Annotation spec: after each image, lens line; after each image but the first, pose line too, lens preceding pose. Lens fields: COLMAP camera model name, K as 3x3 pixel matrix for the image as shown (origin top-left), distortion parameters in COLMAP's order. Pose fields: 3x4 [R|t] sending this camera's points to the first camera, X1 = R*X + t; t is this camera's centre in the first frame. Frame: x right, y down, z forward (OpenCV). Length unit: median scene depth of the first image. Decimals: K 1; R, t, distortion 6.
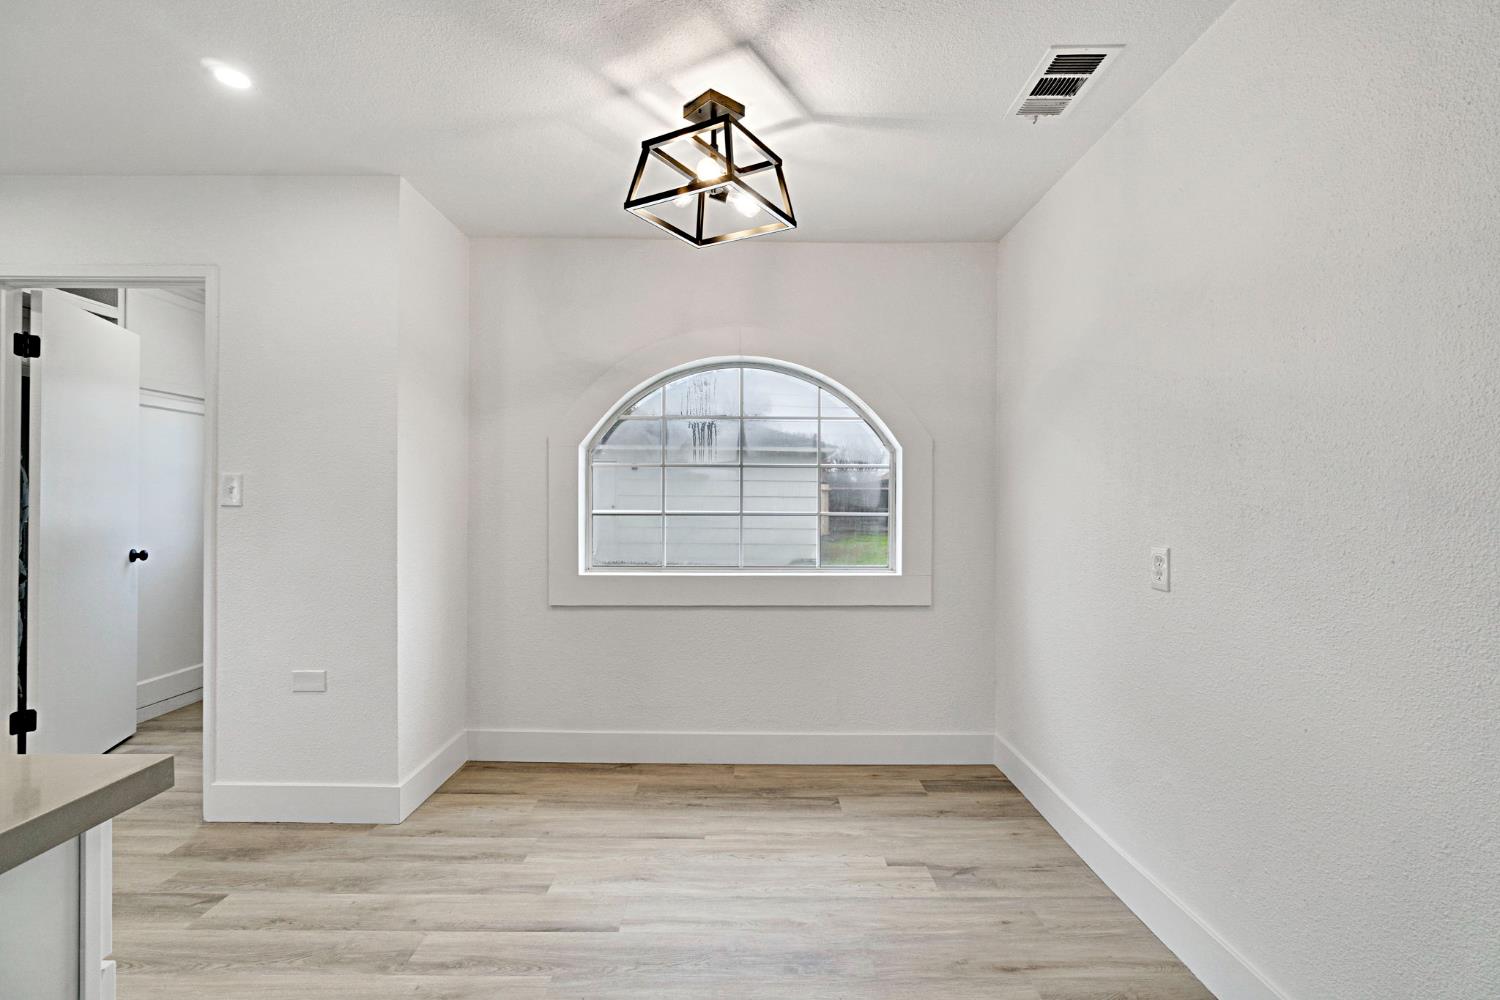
lens RADIAL K [[702.6, 0, 750.0], [0, 702.6, 500.0], [0, 0, 1]] dist [-0.004219, 0.000133]
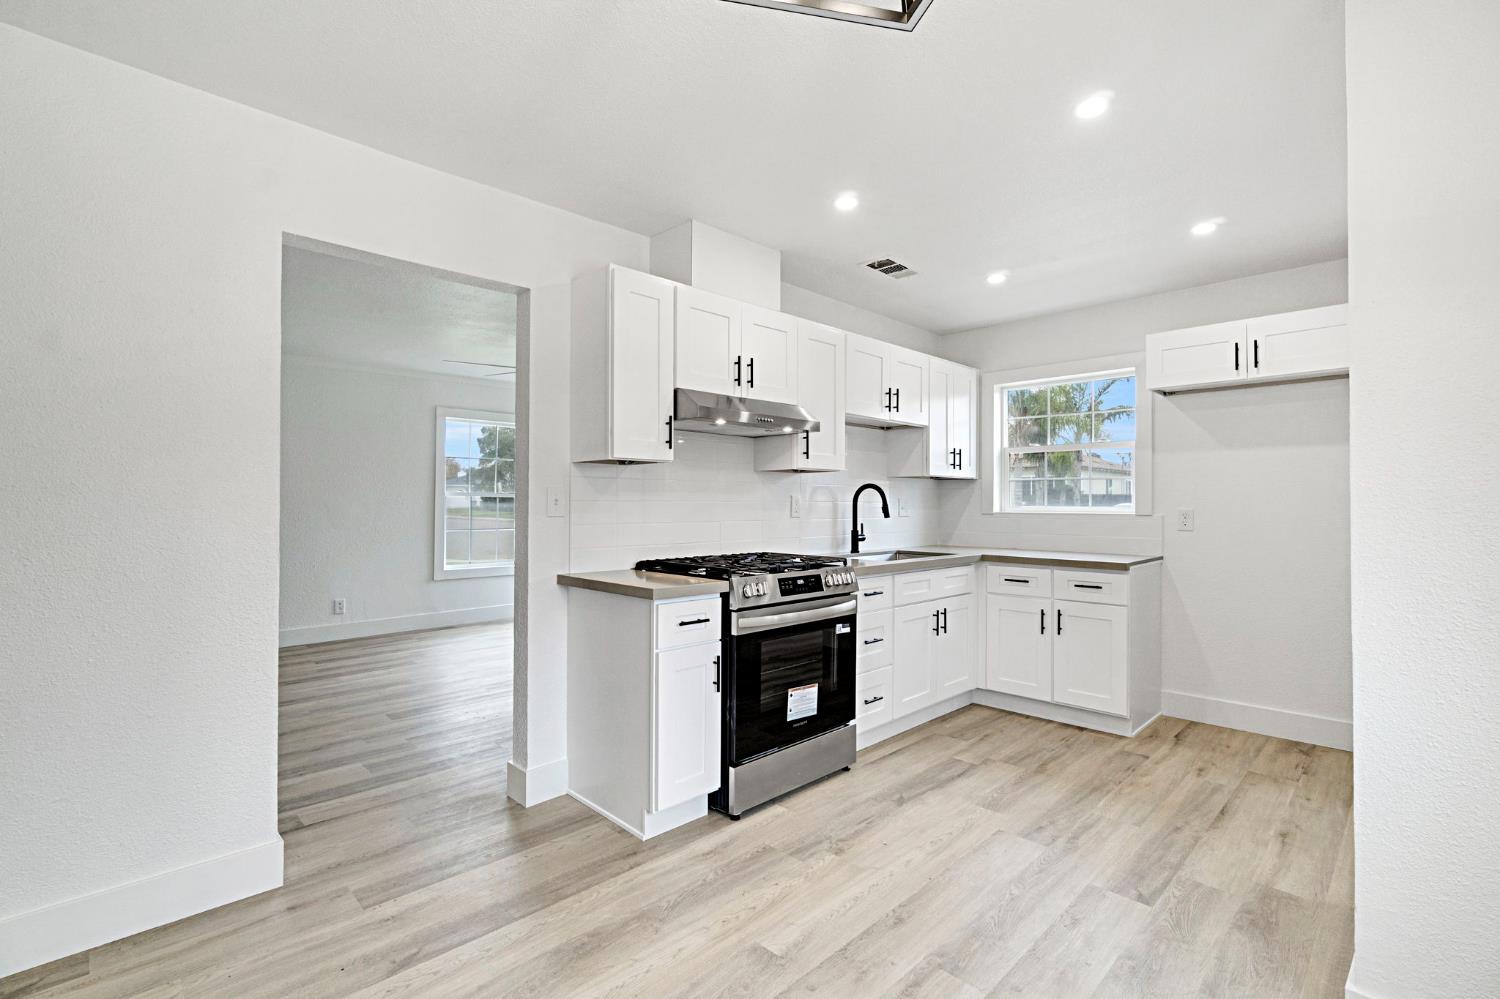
lens RADIAL K [[657.5, 0, 750.0], [0, 657.5, 499.5], [0, 0, 1]] dist [-0.005793, 0.000226]
pose [[-0.715607, -0.010536, -0.698424, 0.269607], [-0.002317, 0.999917, -0.012710, 0.000171], [0.698499, -0.007478, -0.715572, 1.086115]]
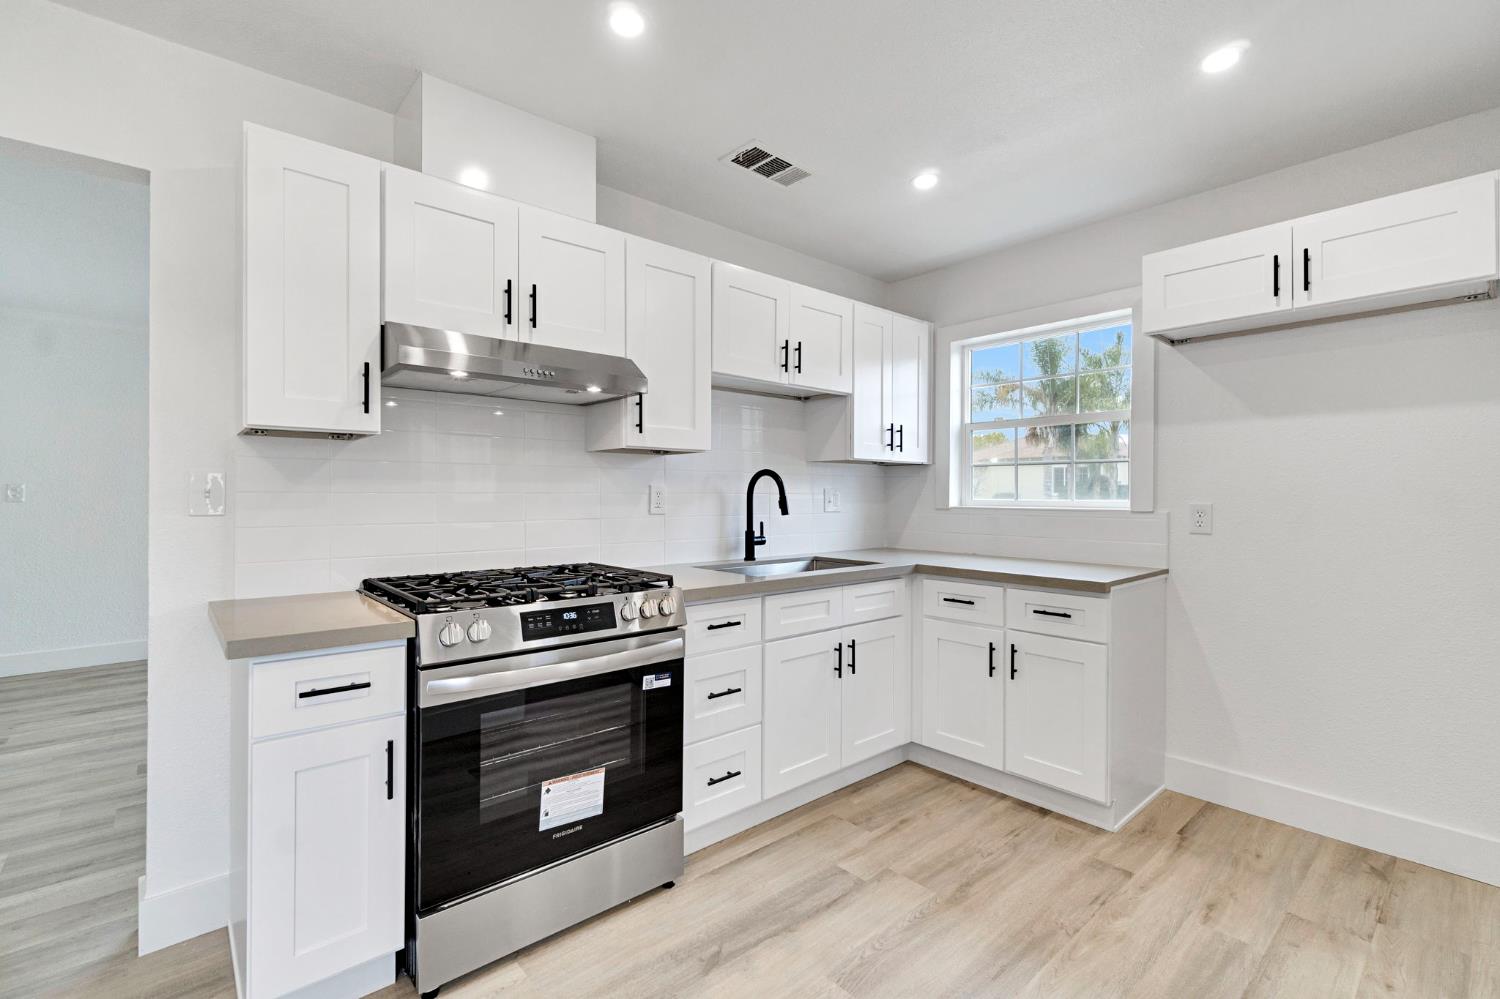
lens RADIAL K [[650.0, 0, 745.0], [0, 650.0, 498.3], [0, 0, 1]] dist [0.002620, -0.001336]
pose [[-0.755838, -0.002832, -0.654752, -0.241436], [-0.002402, 0.999996, -0.001552, -0.004559], [0.654754, 0.000400, -0.755842, 1.022373]]
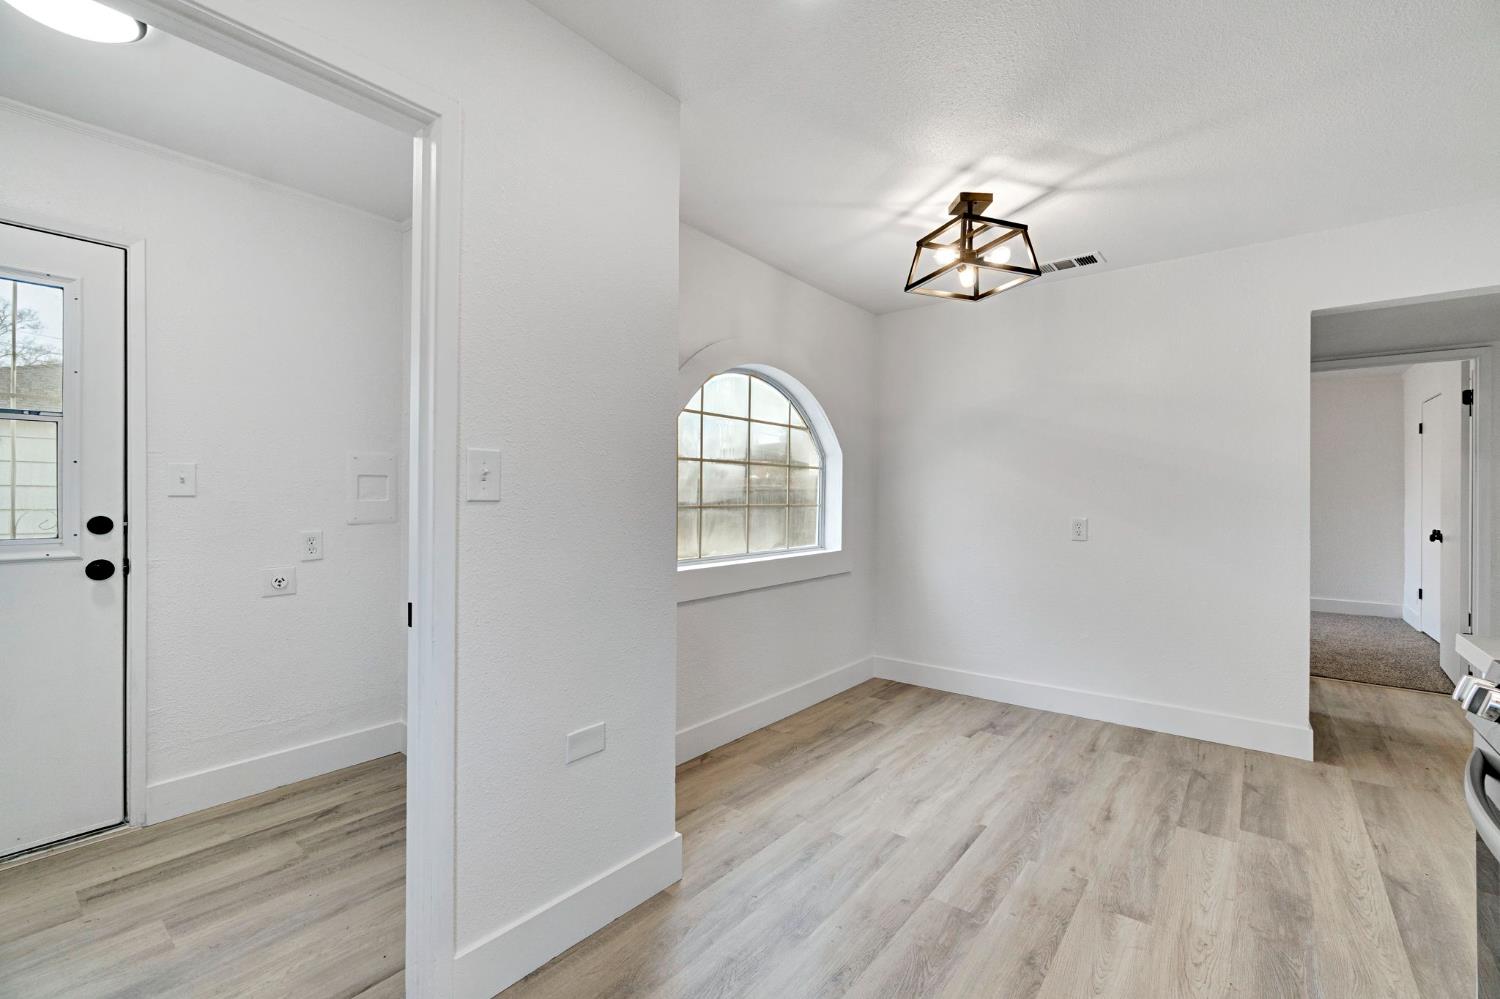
lens RADIAL K [[657.5, 0, 750.0], [0, 657.5, 499.5], [0, 0, 1]] dist [-0.005793, 0.000226]
pose [[0.610969, -0.002181, 0.791652, -1.109954], [-0.008563, 0.999920, 0.009363, -0.000117], [-0.791608, -0.012499, 0.610901, 0.476747]]
